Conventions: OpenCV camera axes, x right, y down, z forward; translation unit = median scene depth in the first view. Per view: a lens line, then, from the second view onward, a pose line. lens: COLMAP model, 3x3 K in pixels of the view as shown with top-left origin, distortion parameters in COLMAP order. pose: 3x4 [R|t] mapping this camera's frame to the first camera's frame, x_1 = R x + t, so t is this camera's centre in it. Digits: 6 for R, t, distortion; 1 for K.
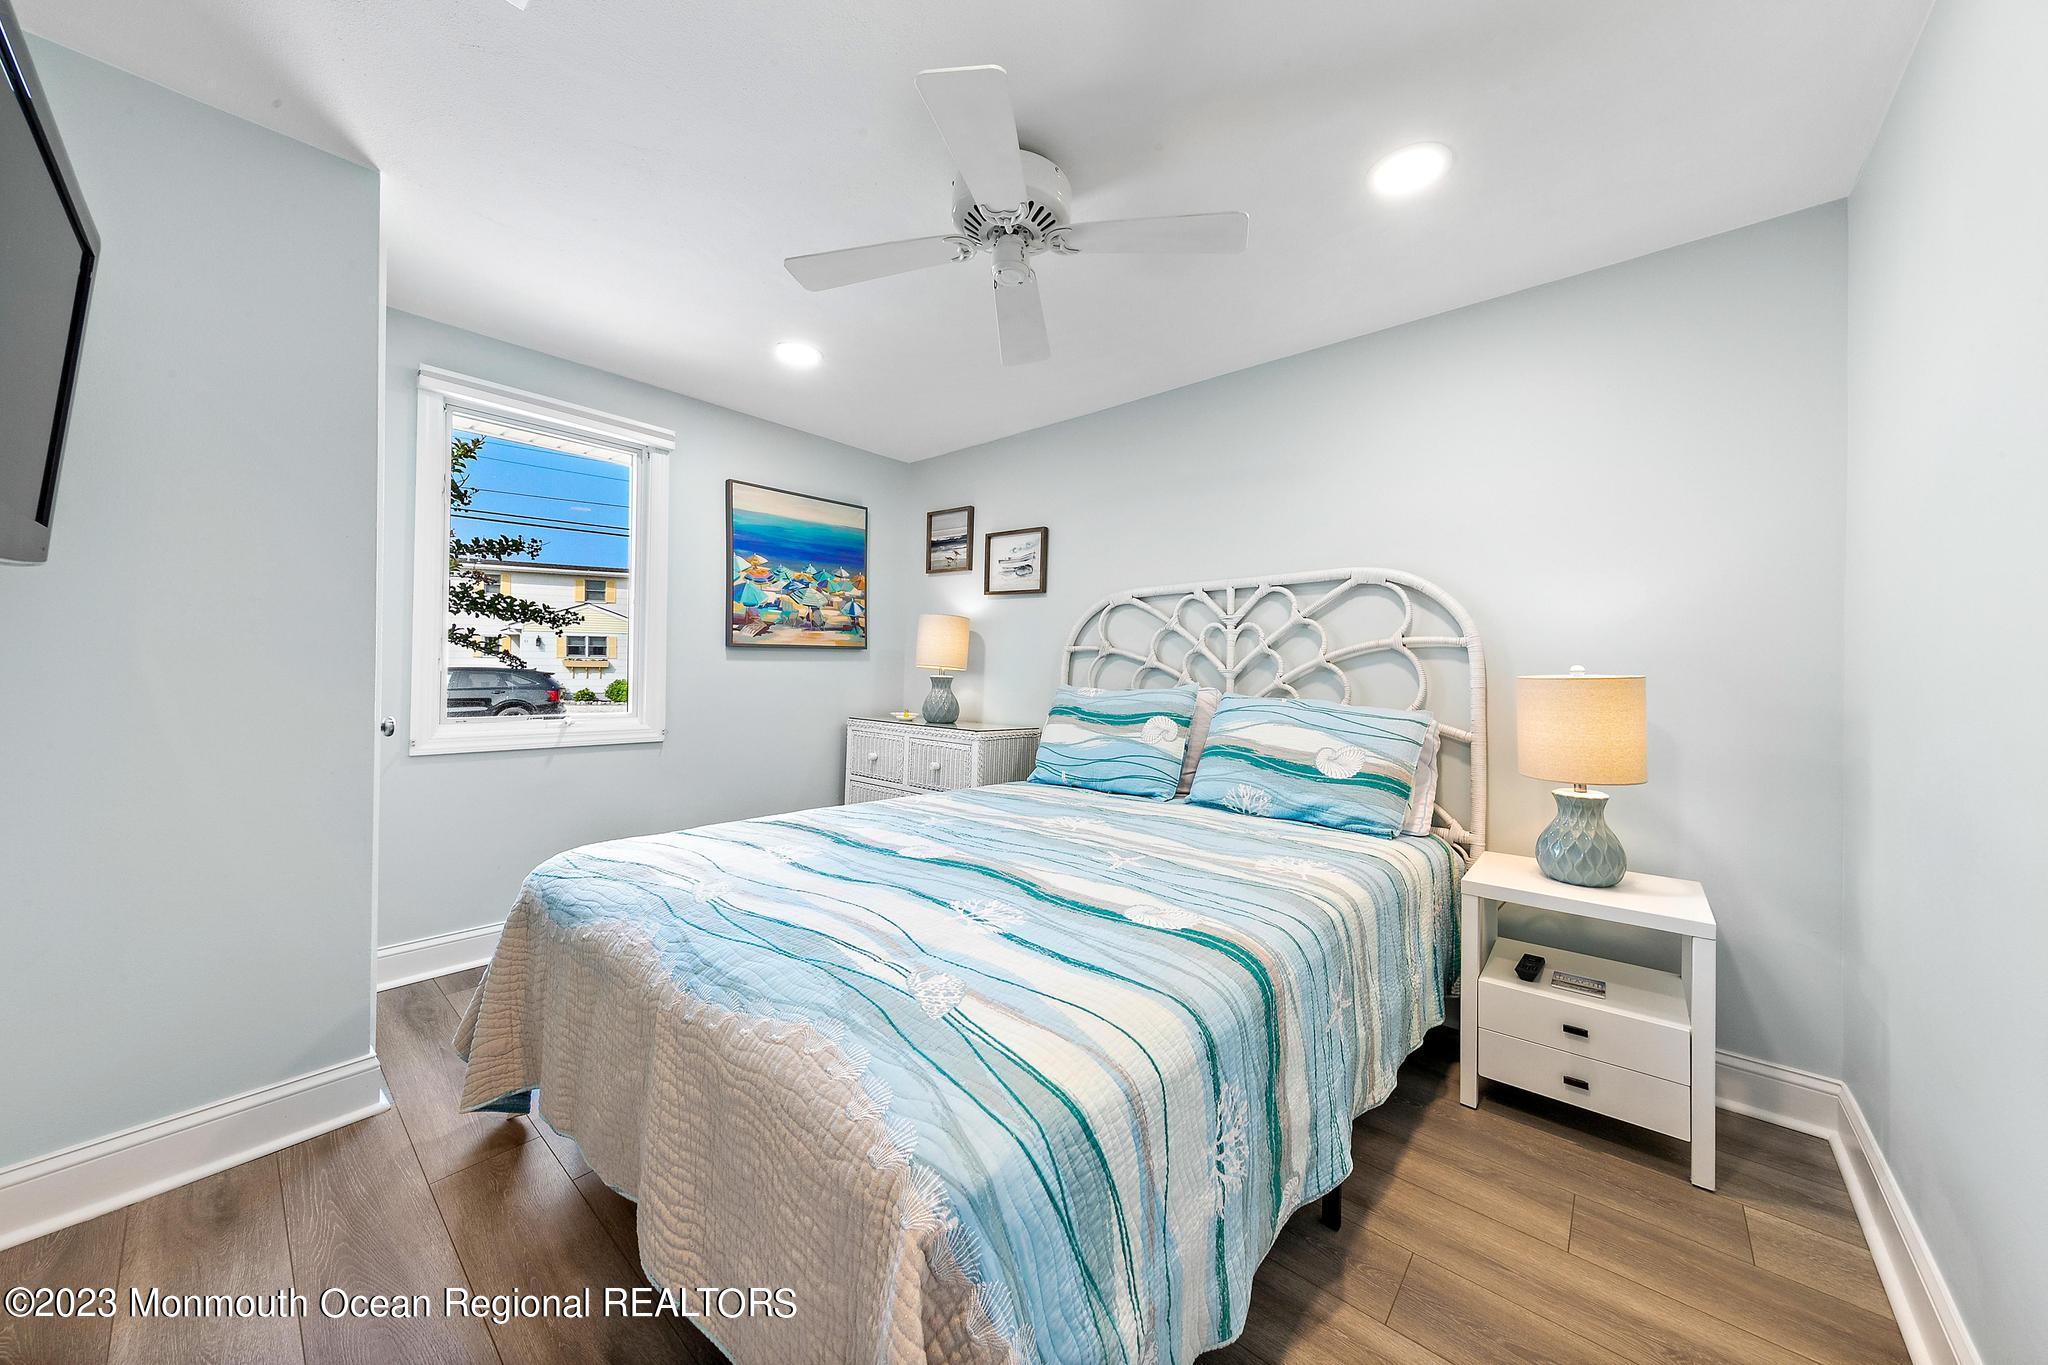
lens RADIAL K [[699.6, 0, 1011.9], [0, 699.6, 675.0], [0, 0, 1]] dist [0.000729, -0.000049]
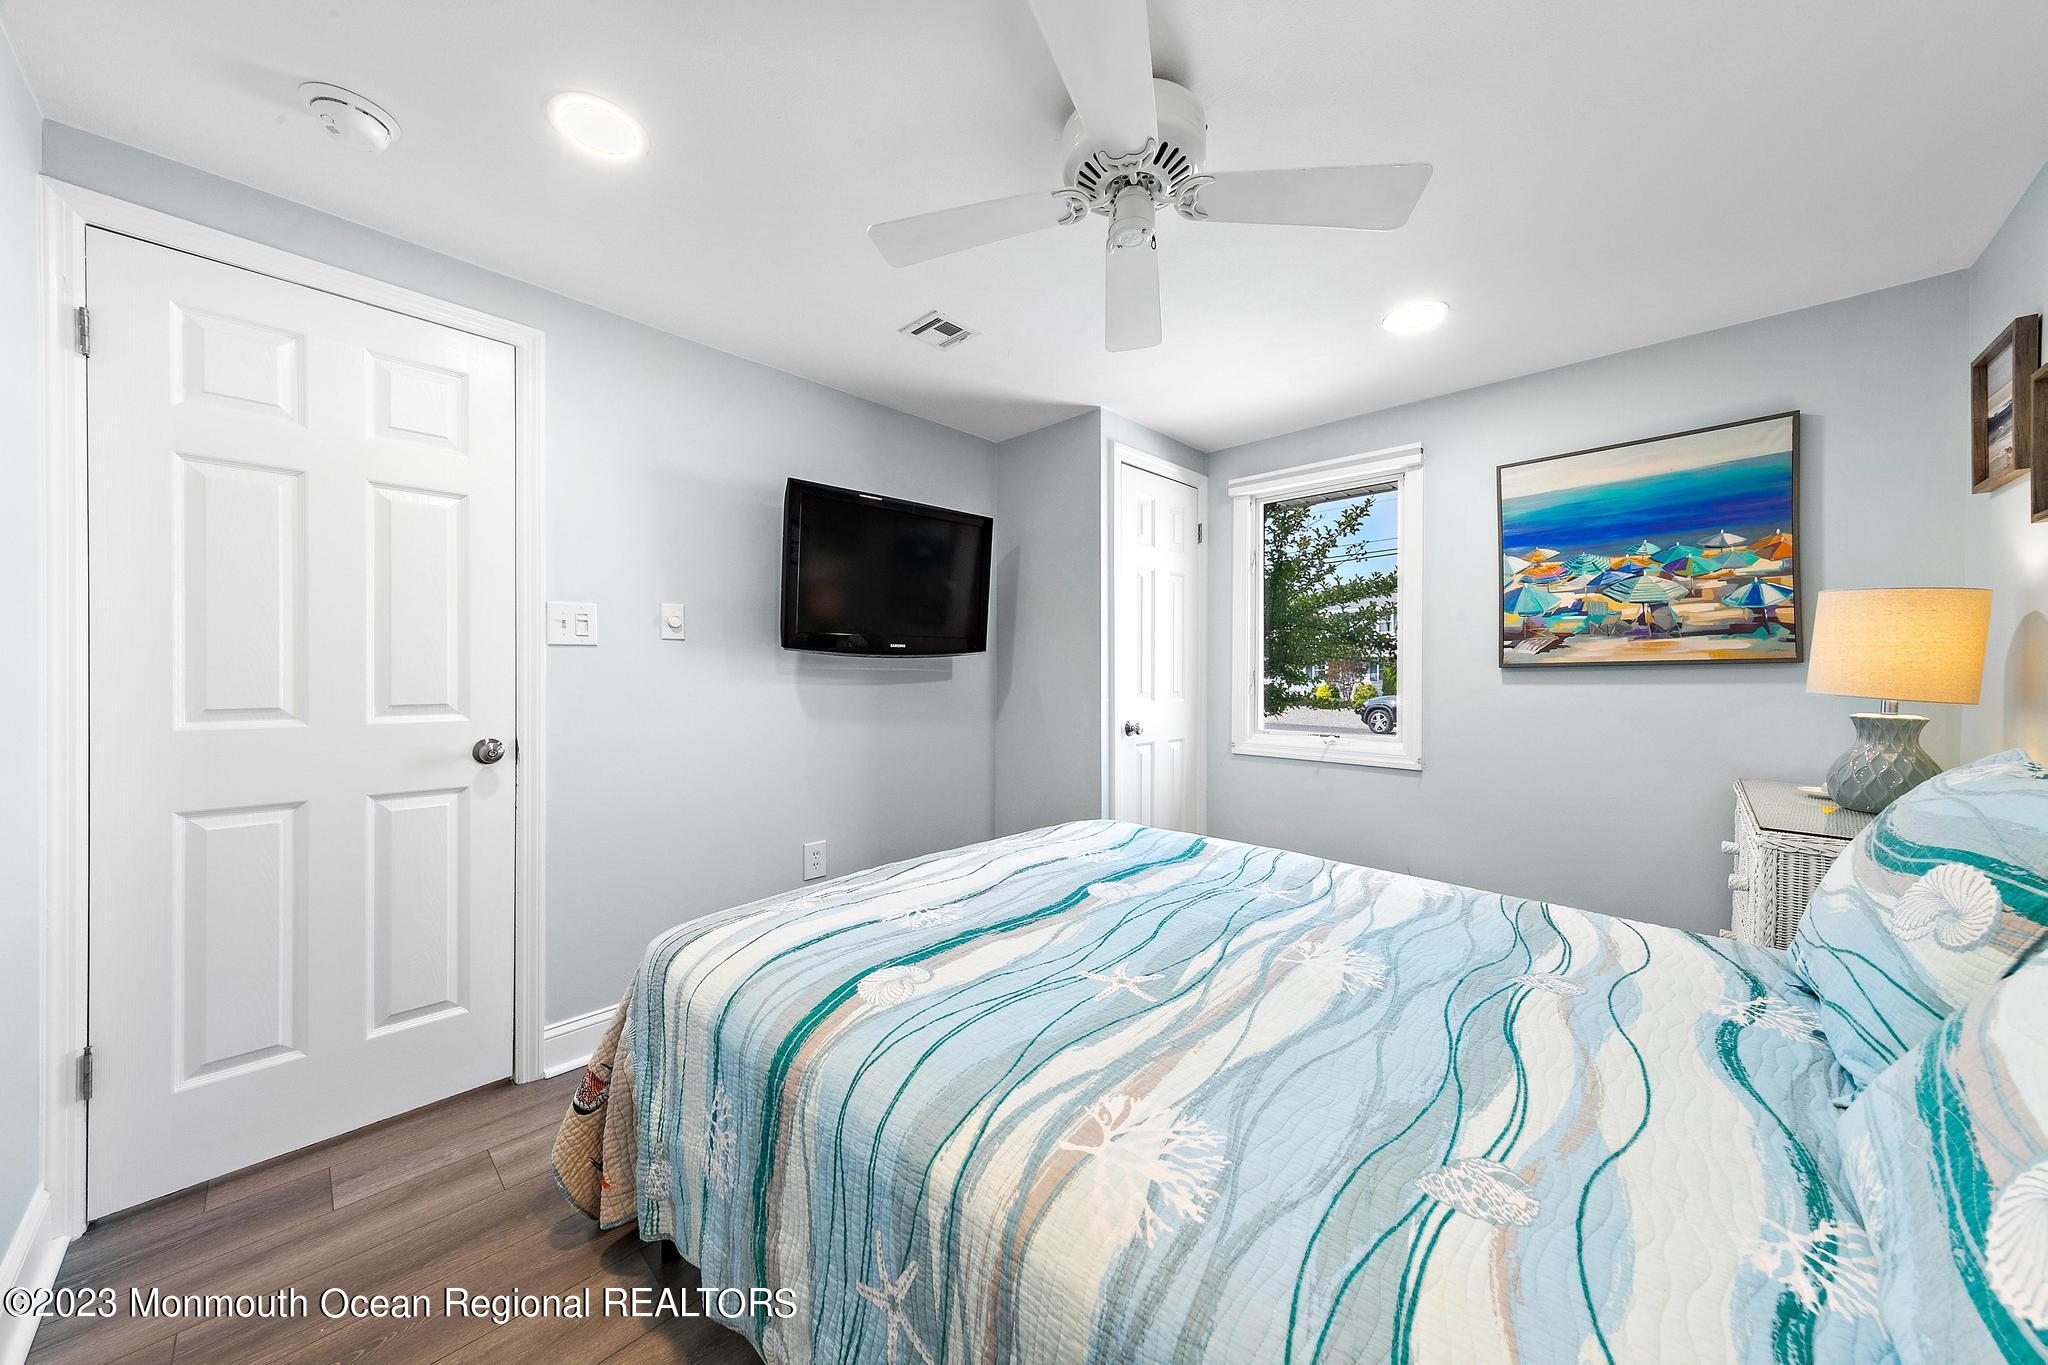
lens RADIAL K [[723.2, 0, 1063.3], [0, 723.2, 677.1], [0, 0, 1]] dist [0.000986, 0.000029]
pose [[-0.027790, -0.010733, -0.999556, 0.436127], [-0.009400, 0.999901, -0.010475, -0.014687], [0.999570, 0.009104, -0.027888, 0.475366]]
